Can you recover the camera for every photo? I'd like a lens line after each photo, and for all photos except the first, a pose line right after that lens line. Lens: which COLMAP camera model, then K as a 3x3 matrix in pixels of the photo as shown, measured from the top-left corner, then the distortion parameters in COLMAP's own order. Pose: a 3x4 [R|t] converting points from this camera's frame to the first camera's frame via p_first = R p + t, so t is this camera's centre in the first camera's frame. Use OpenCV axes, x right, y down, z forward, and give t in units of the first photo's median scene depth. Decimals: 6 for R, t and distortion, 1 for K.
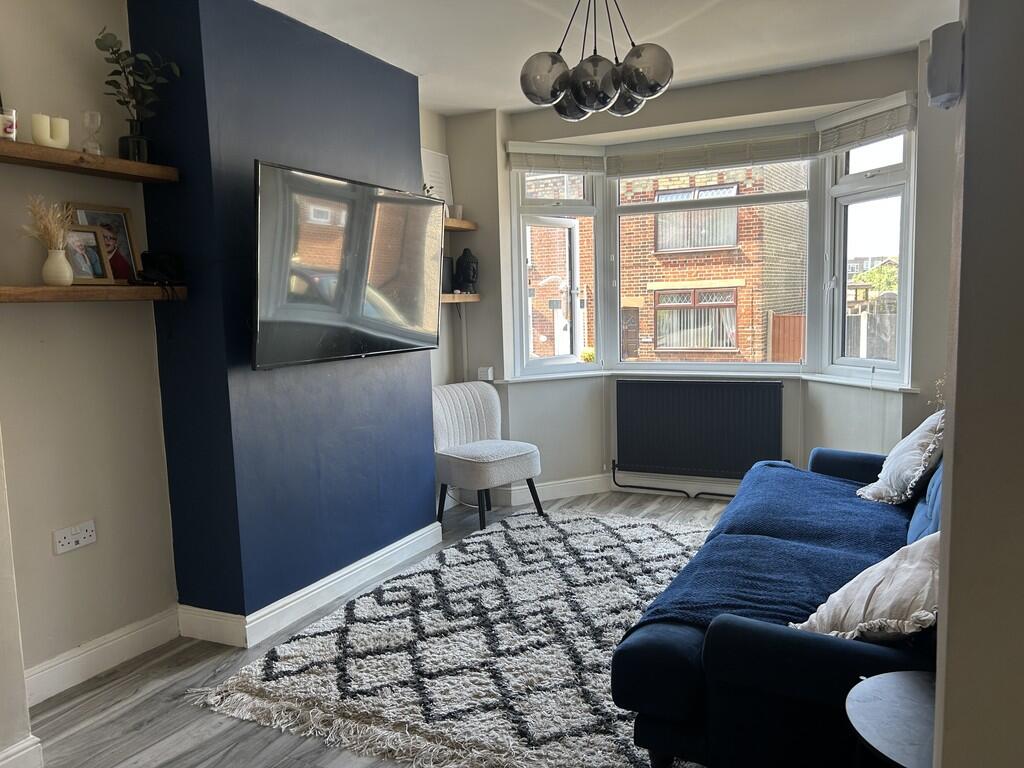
lens RADIAL K [[773.3, 0, 506.2], [0, 773.3, 388.8], [0, 0, 1]] dist [0.032542, -0.027920]
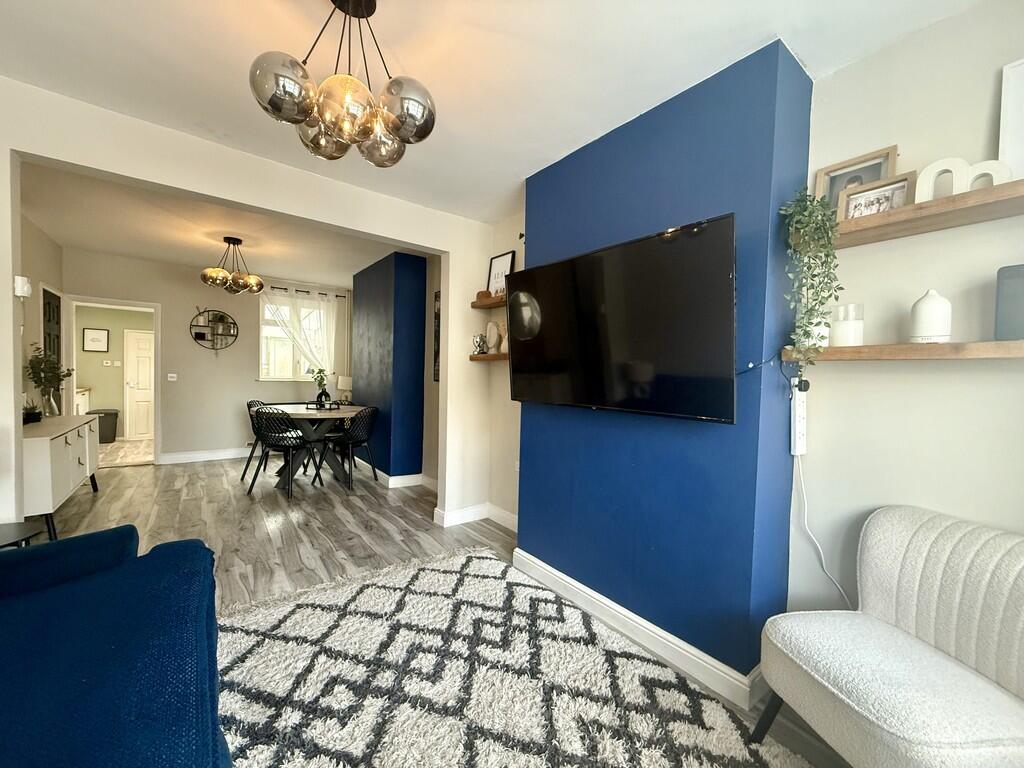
lens RADIAL K [[407.4, 0, 507.4], [0, 407.4, 384.0], [0, 0, 1]] dist [-0.002967, 0.000176]
pose [[-0.445829, 0.054826, -0.893437, 1.179565], [-0.096995, 0.989286, 0.109109, -0.381892], [0.889847, 0.135303, -0.435735, 3.276711]]
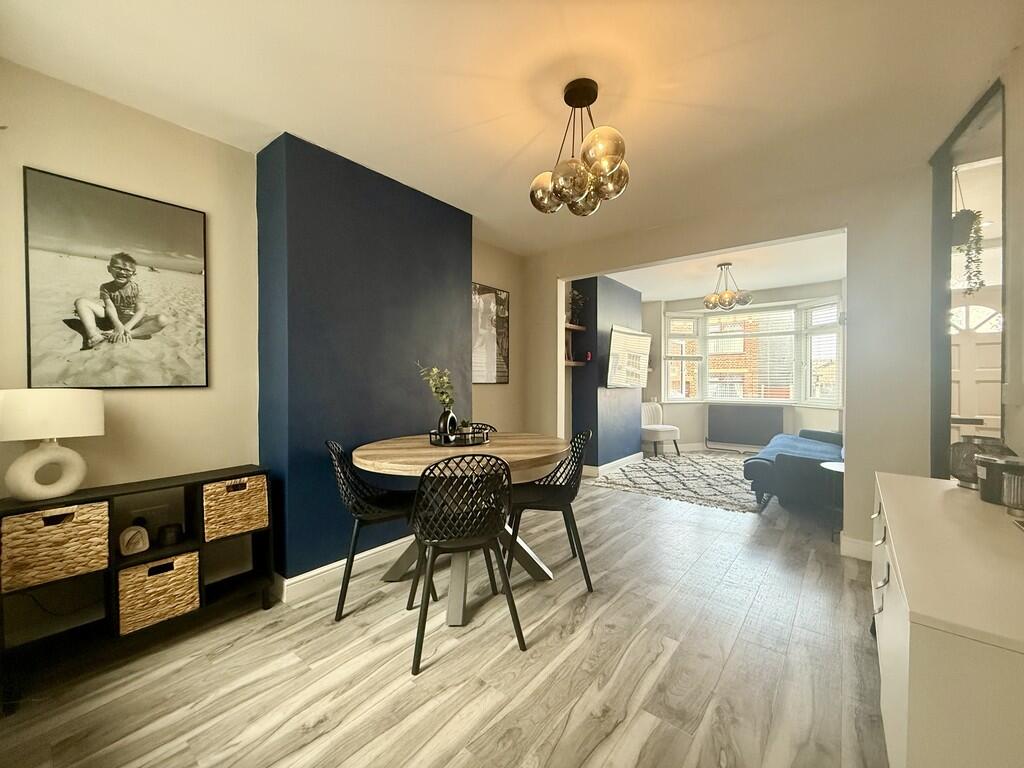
lens RADIAL K [[407.4, 0, 515.1], [0, 407.4, 377.3], [0, 0, 1]] dist [-0.002967, 0.000176]
pose [[0.977409, 0.043150, -0.206906, -0.204661], [-0.064180, 0.993308, -0.096025, 0.067660], [0.201378, 0.107135, 0.973637, -0.427408]]
